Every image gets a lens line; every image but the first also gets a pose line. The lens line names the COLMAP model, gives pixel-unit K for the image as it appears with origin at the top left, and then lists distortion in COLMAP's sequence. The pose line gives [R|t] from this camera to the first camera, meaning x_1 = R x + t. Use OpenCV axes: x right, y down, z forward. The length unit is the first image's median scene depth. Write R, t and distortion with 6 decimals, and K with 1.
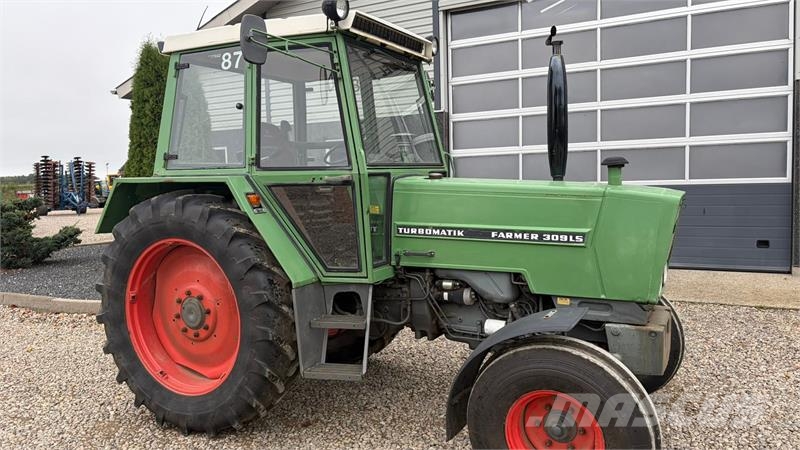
lens RADIAL K [[601.4, 0, 399.4], [0, 601.4, 224.3], [0, 0, 1]] dist [0.053601, -0.059456]
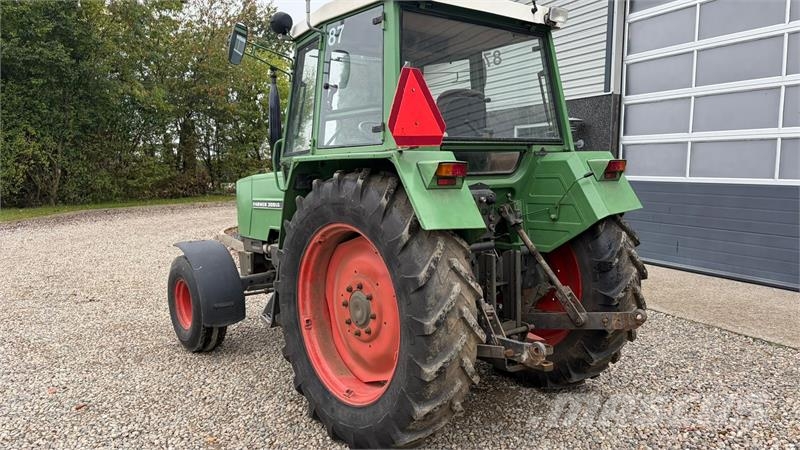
lens RADIAL K [[601.4, 0, 399.6], [0, 601.4, 224.4], [0, 0, 1]] dist [0.053601, -0.059456]
pose [[0.811069, 0.089379, -0.578081, 0.931979], [-0.072370, 0.995997, 0.052456, -0.042470], [0.580456, -0.000710, 0.814291, 0.190304]]
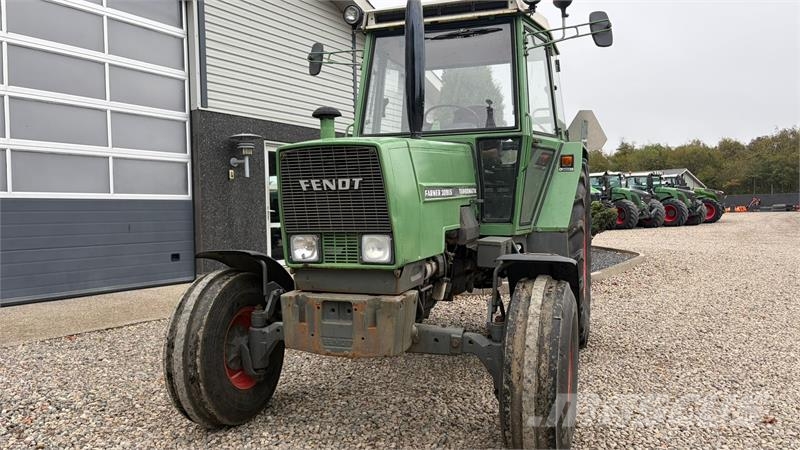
lens RADIAL K [[601.4, 0, 406.2], [0, 601.4, 225.7], [0, 0, 1]] dist [0.053601, -0.059456]
pose [[0.074312, 0.004019, 0.997227, -0.894657], [0.090245, 0.995862, -0.010739, 0.053888], [-0.993143, 0.090793, 0.073642, 1.101566]]
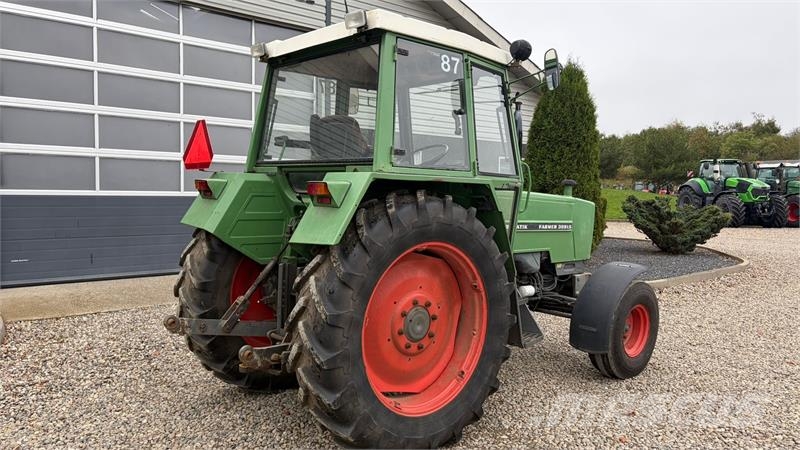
lens RADIAL K [[601.4, 0, 406.5], [0, 601.4, 220.4], [0, 0, 1]] dist [0.053601, -0.059456]
pose [[0.346664, -0.014299, 0.937881, -1.185698], [0.043451, 0.999055, -0.000829, -0.010075], [-0.936983, 0.041039, 0.346957, 0.685371]]
